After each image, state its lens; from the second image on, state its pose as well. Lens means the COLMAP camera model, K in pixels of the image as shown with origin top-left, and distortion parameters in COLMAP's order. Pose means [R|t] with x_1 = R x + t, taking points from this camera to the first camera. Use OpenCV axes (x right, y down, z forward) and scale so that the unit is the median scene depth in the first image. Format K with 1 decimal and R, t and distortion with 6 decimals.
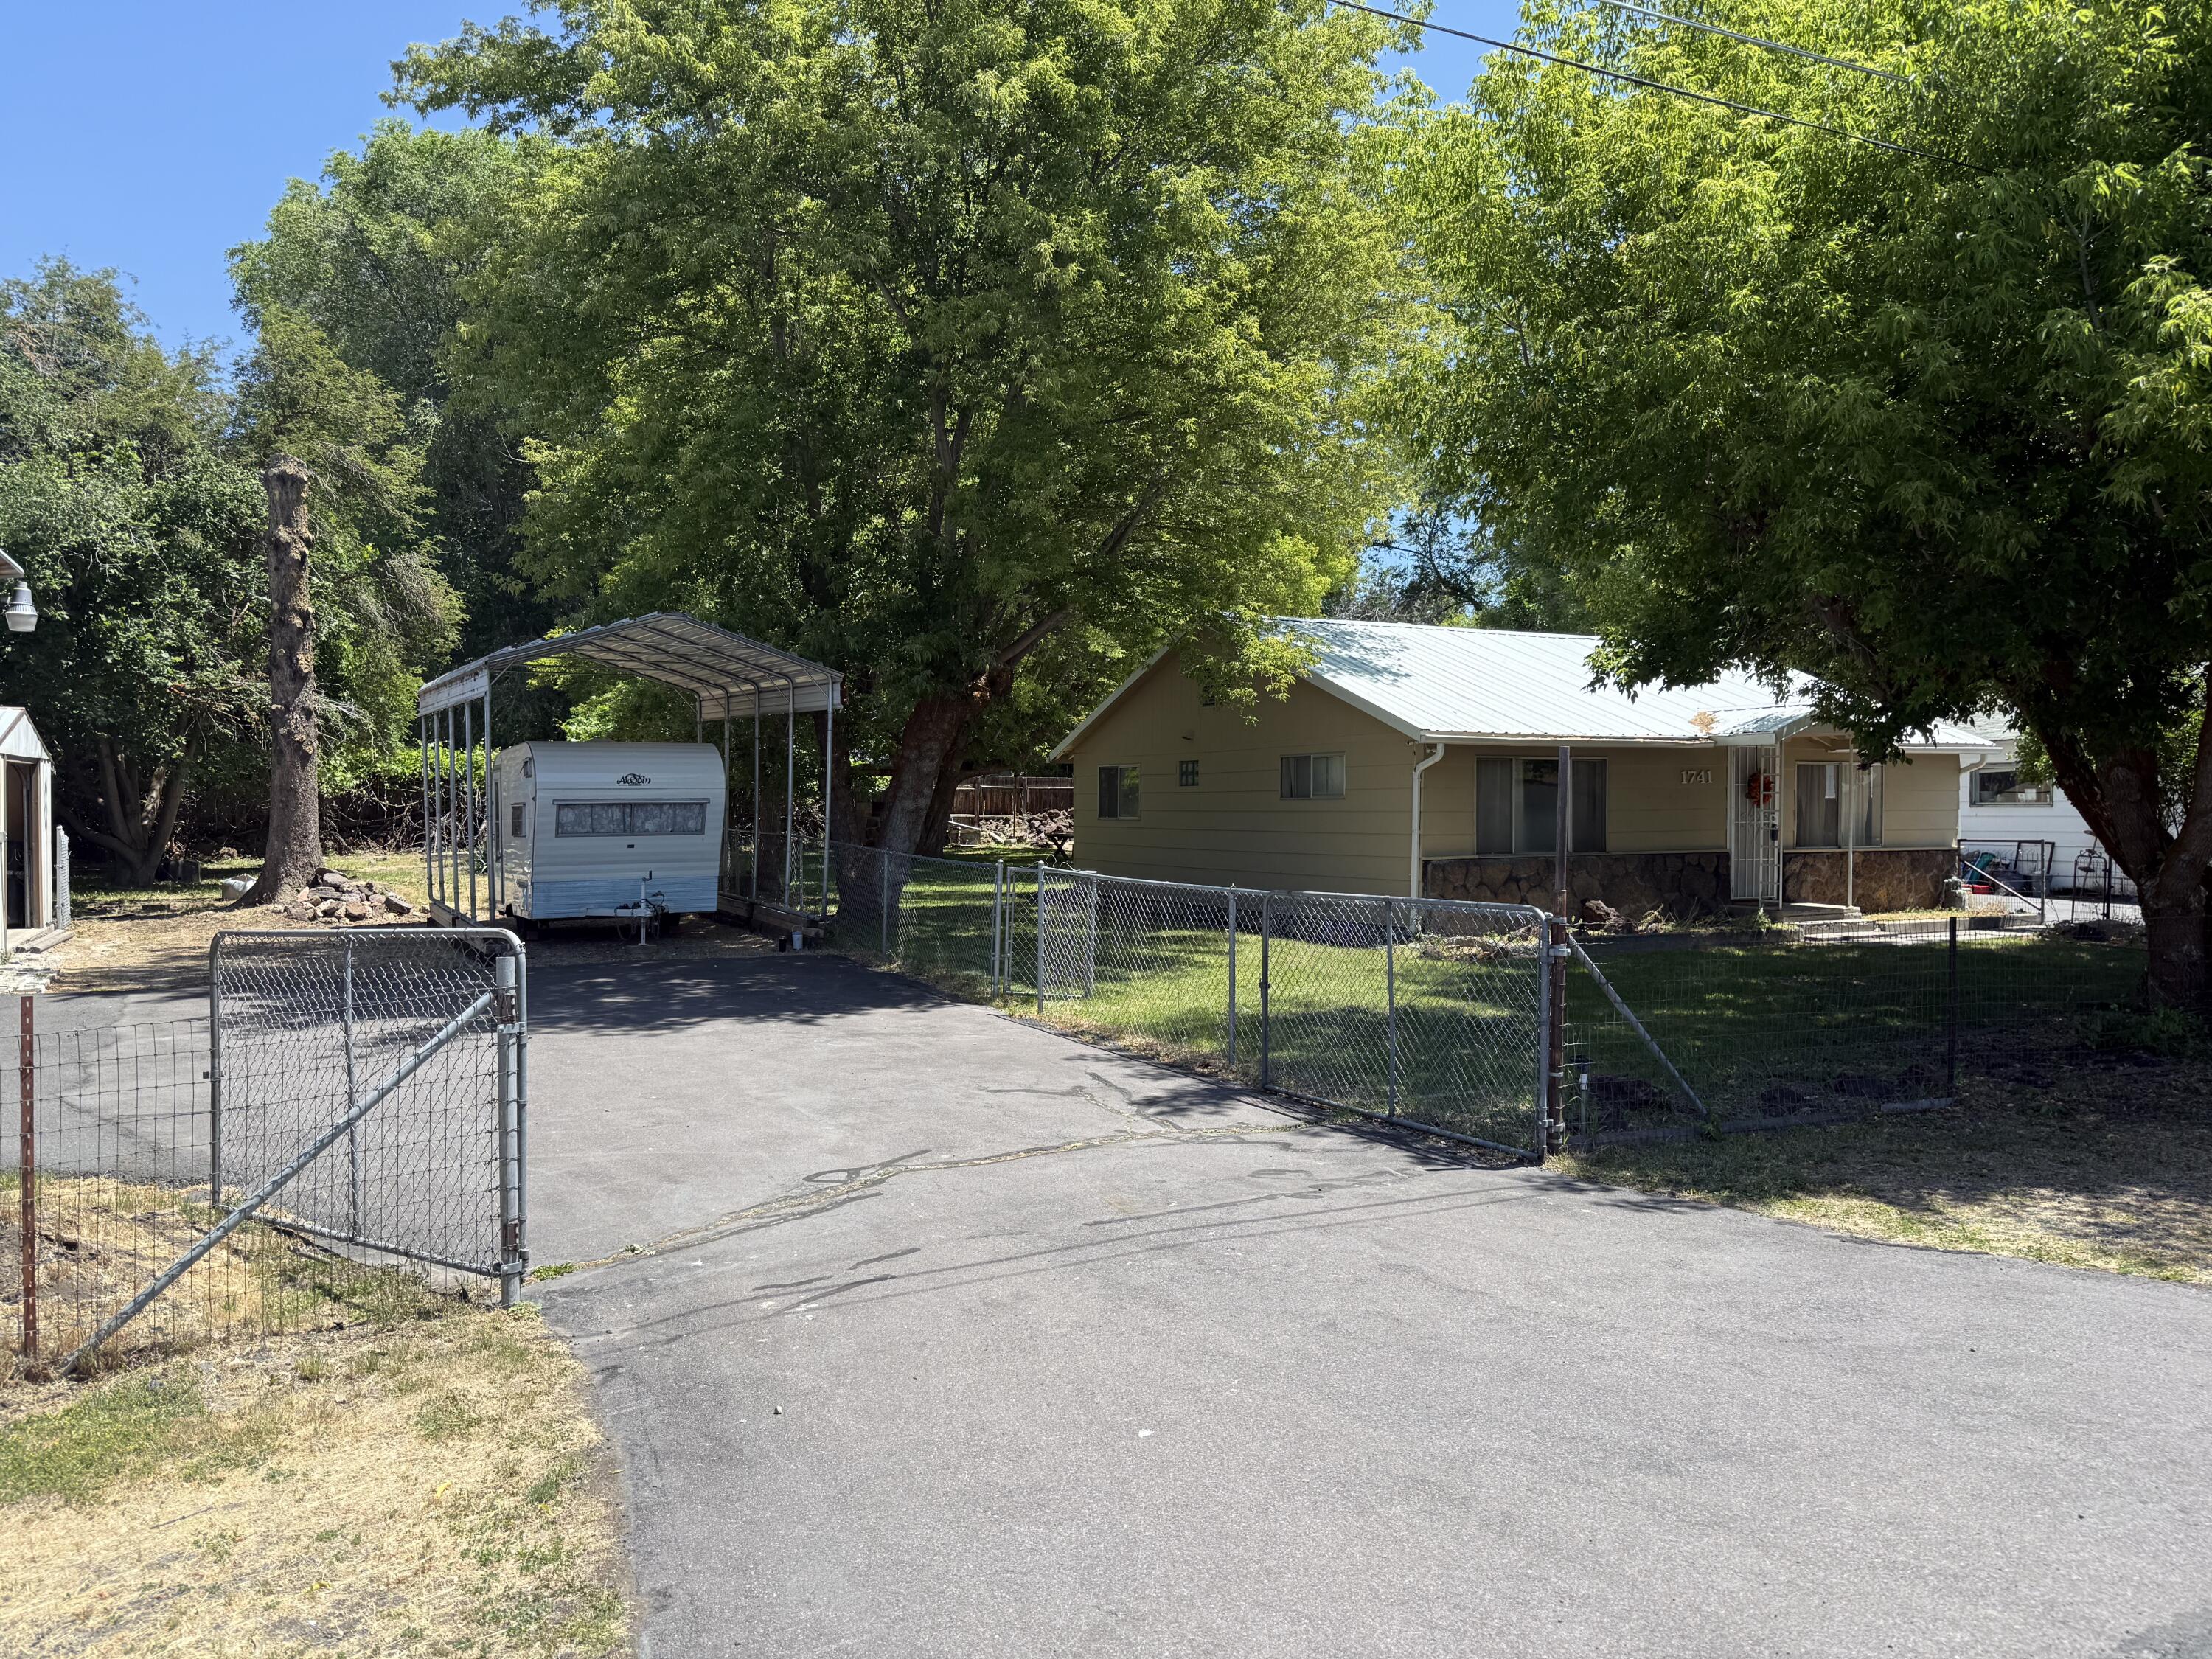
lens RADIAL K [[1545.6, 0, 1107.6], [0, 1545.6, 830.0], [0, 0, 1]] dist [0.078982, -0.103153]
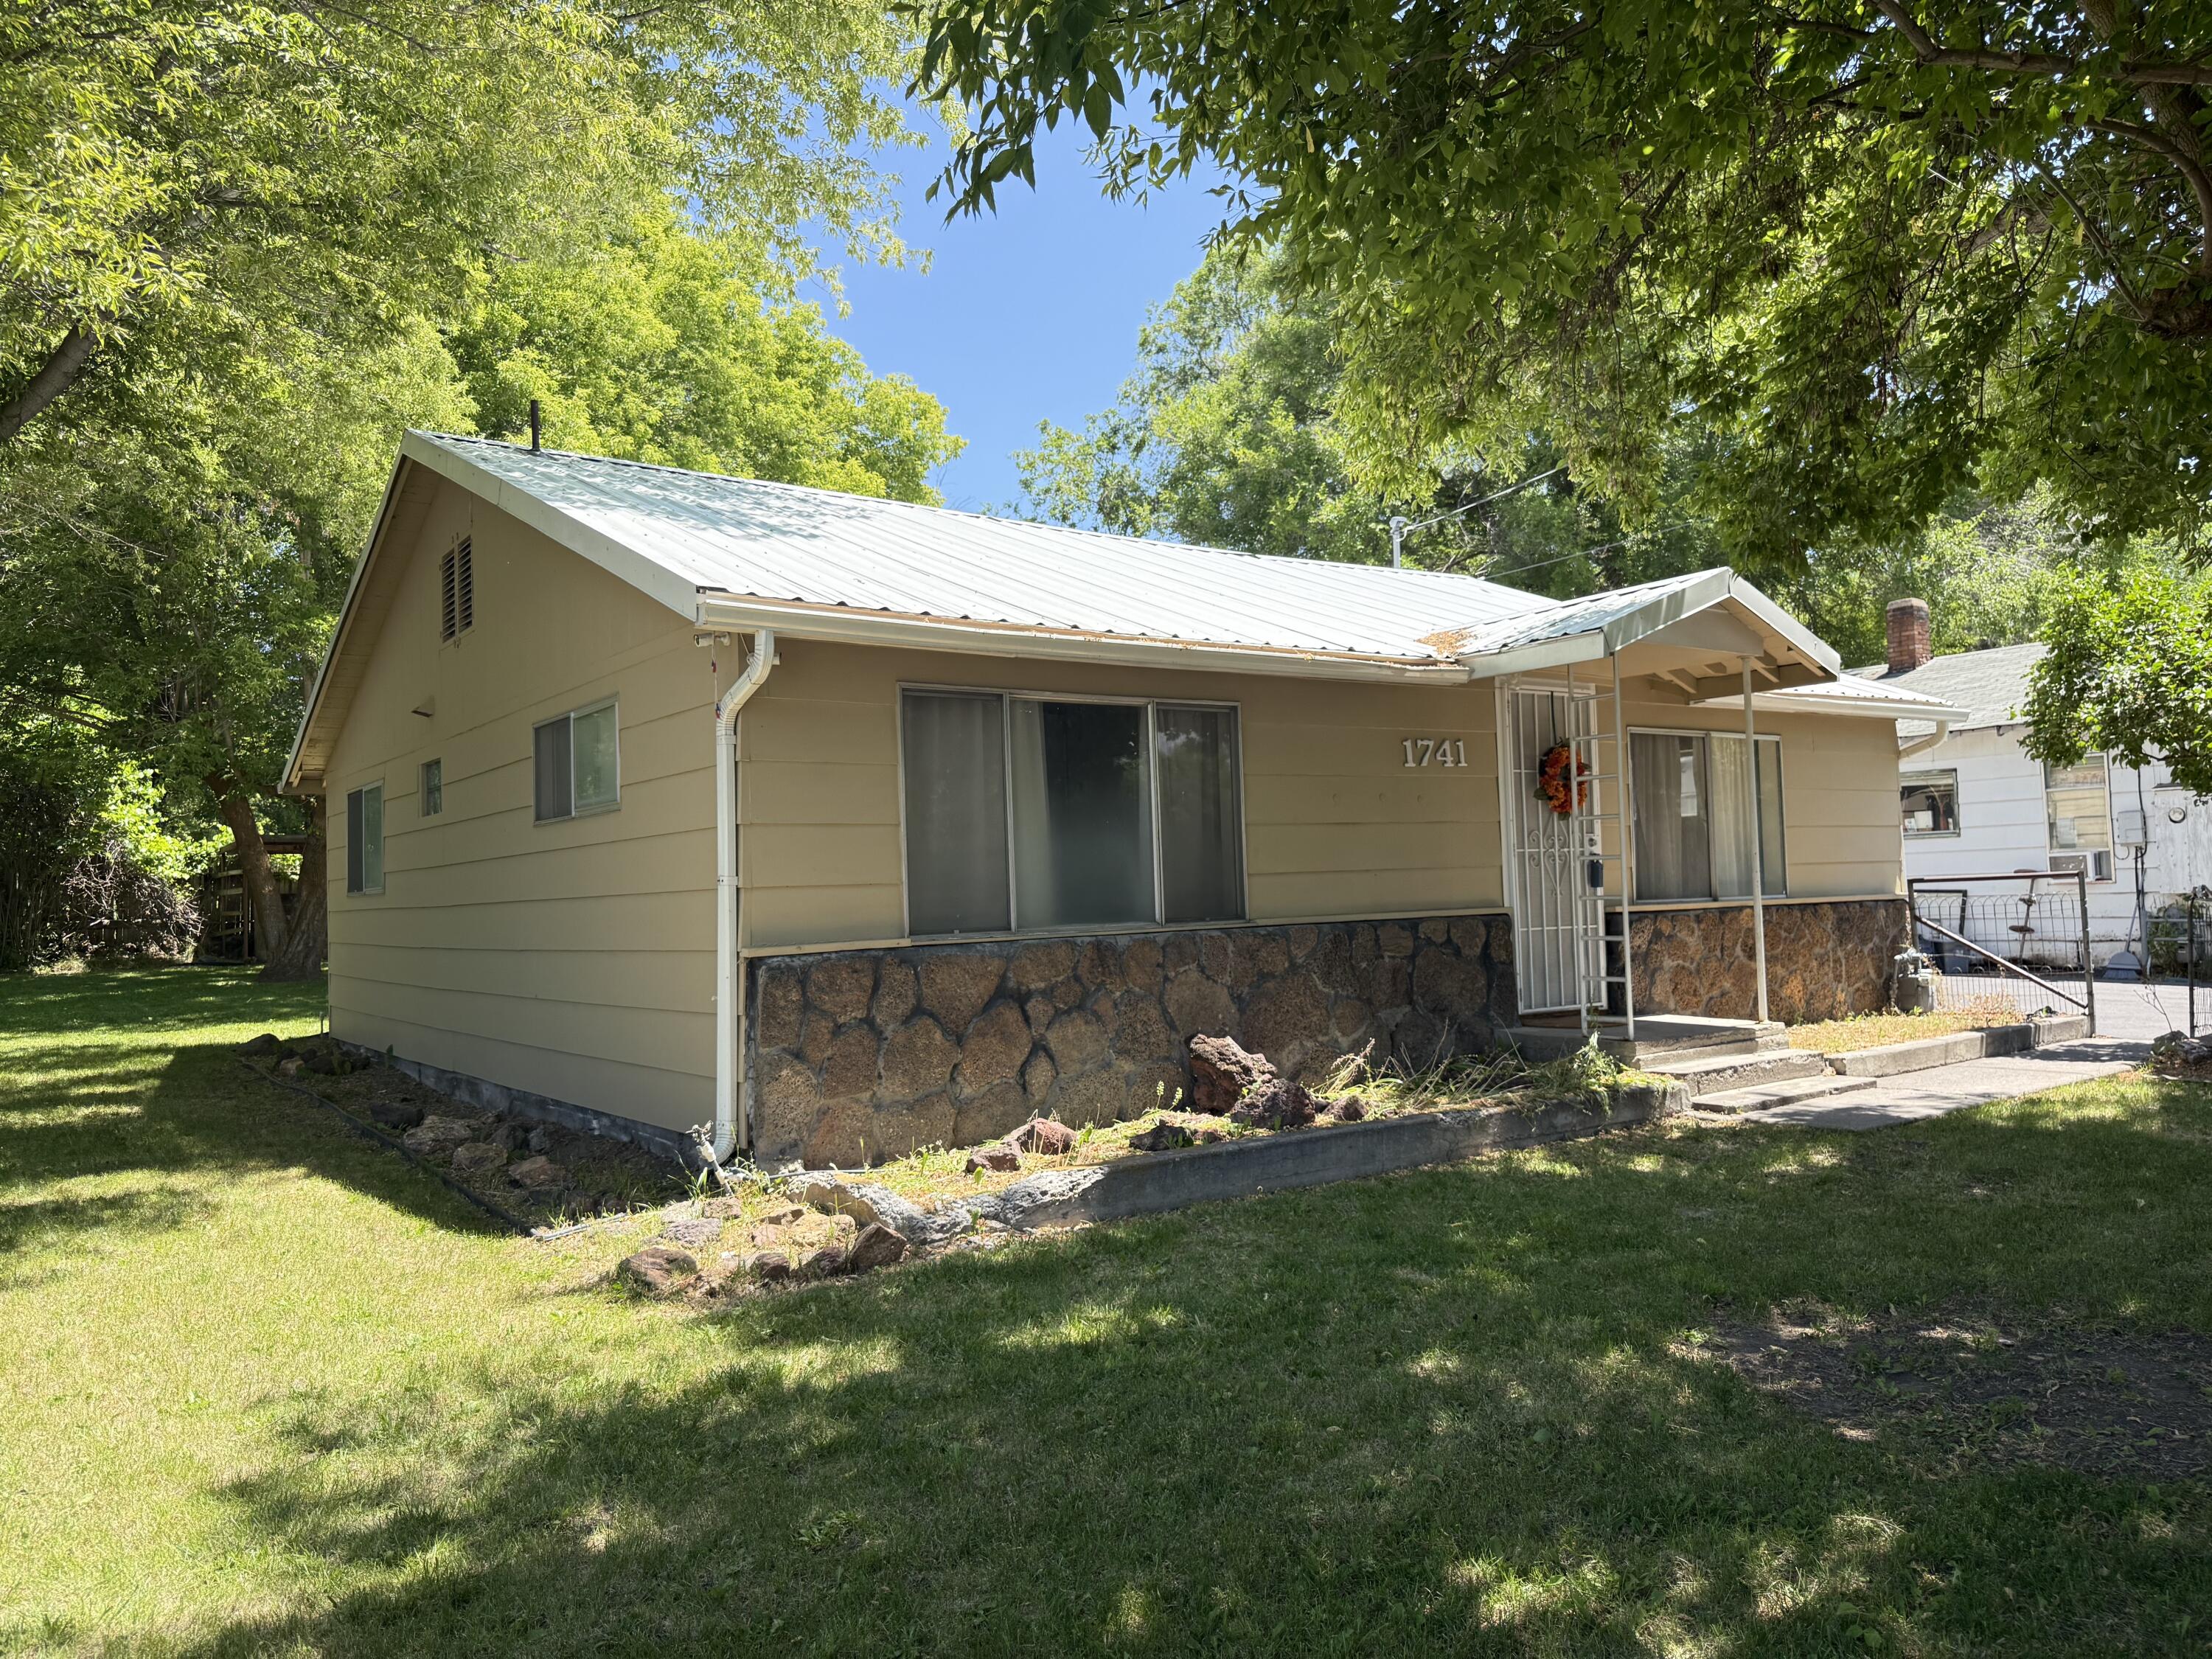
lens RADIAL K [[1545.6, 0, 1100.2], [0, 1545.6, 819.8], [0, 0, 1]] dist [0.078982, -0.103153]
pose [[0.989393, -0.023153, 0.143404, 0.223409], [0.032389, 0.997525, -0.062409, 0.012001], [-0.141604, 0.066392, 0.987694, 0.589691]]
